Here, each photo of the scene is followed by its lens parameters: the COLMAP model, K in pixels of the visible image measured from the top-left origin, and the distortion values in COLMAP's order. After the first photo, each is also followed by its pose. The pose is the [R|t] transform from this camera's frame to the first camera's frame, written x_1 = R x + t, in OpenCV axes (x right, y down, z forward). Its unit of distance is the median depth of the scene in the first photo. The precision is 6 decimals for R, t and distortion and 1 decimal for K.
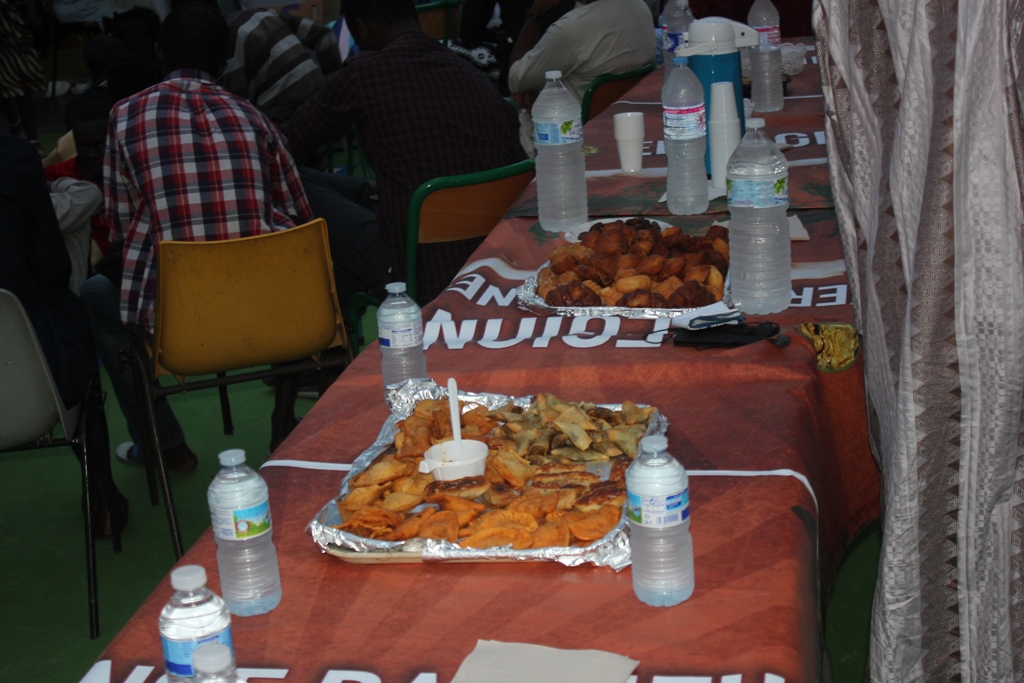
lens RADIAL K [[1822.3, 0, 518.8], [0, 1822.3, 348.2], [0, 0, 1]] dist [-0.008227, 0.000000]
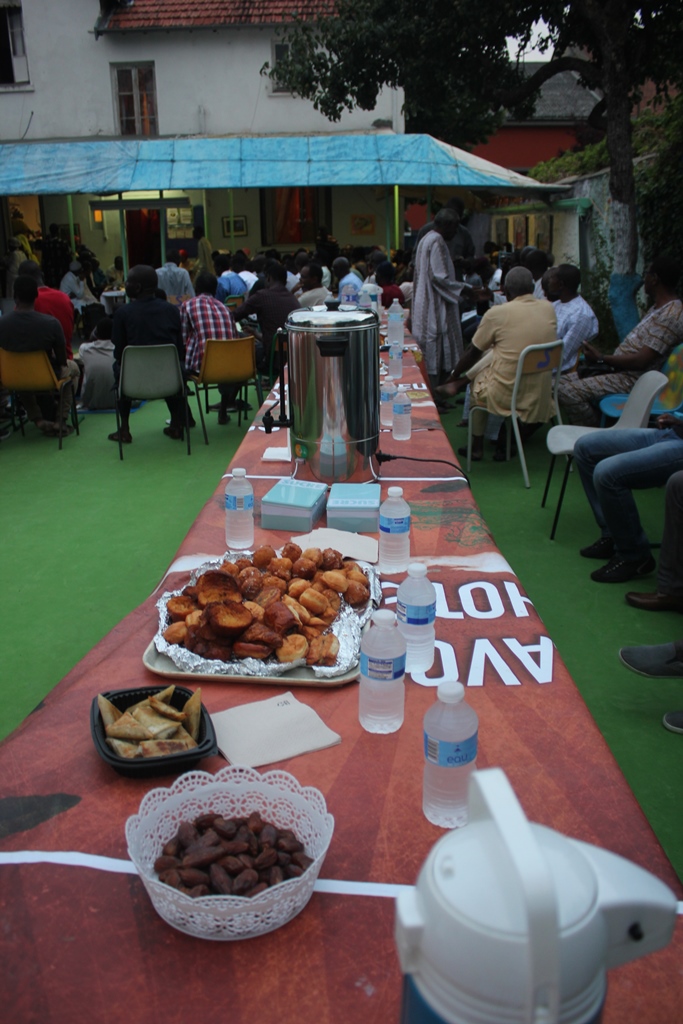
lens RADIAL K [[860.5, 0, 343.9], [0, 860.5, 508.5], [0, 0, 1]] dist [-0.152087, 0.130329]
pose [[0.985546, 0.016938, 0.168561, -0.213939], [-0.018986, 0.999764, 0.010546, 0.233706], [-0.168342, -0.013594, 0.985635, -0.589158]]
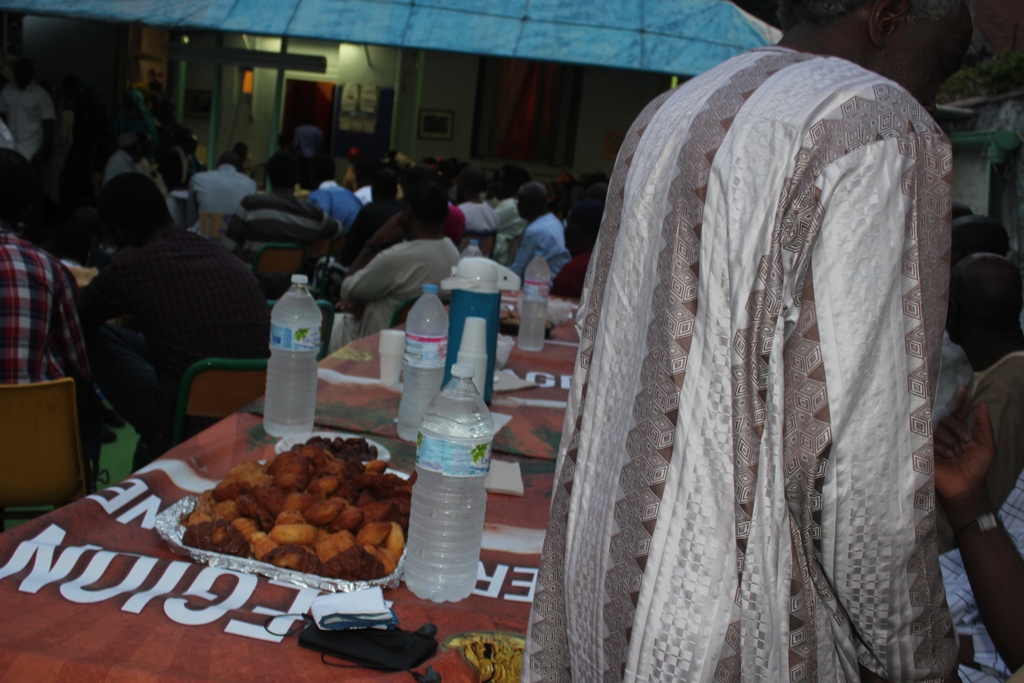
lens RADIAL K [[1048.6, 0, 512.7], [0, 1048.6, 325.5], [0, 0, 1]] dist [-0.069608, 0.000000]
pose [[0.980427, 0.177902, 0.084337, 0.085697], [-0.165468, 0.976698, -0.136681, -0.065595], [-0.106688, 0.120051, 0.987018, 0.419466]]
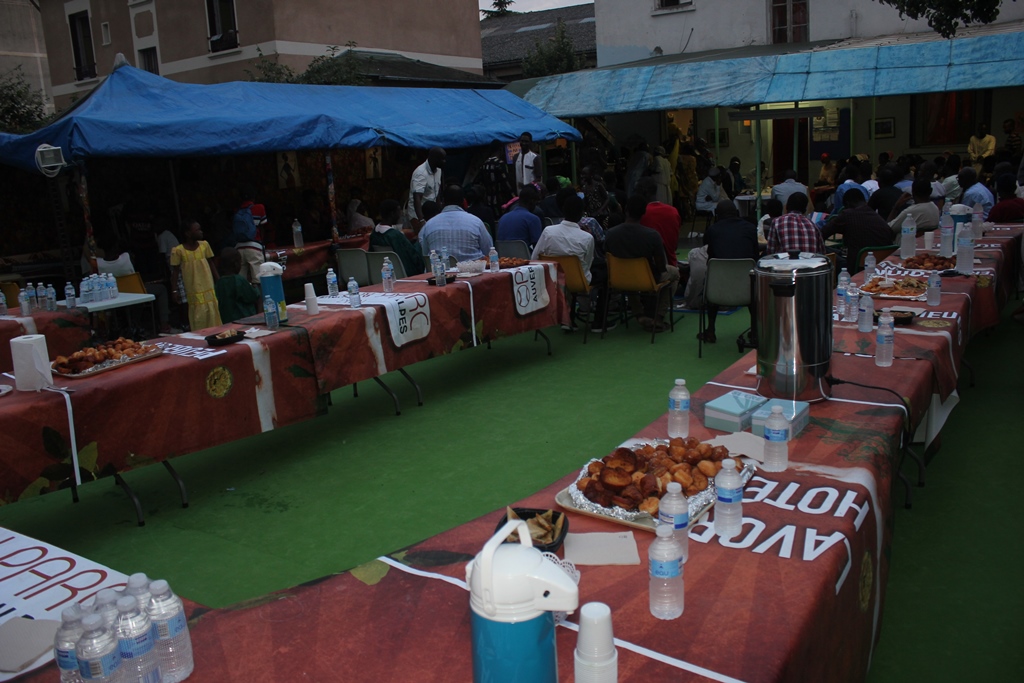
lens RADIAL K [[860.5, 0, 512.6], [0, 860.5, 337.0], [0, 0, 1]] dist [-0.152087, 0.130329]
pose [[0.921325, 0.108052, -0.373478, -0.058718], [-0.125253, 0.991880, -0.022019, 0.214579], [0.368066, 0.067066, 0.927378, -0.766206]]
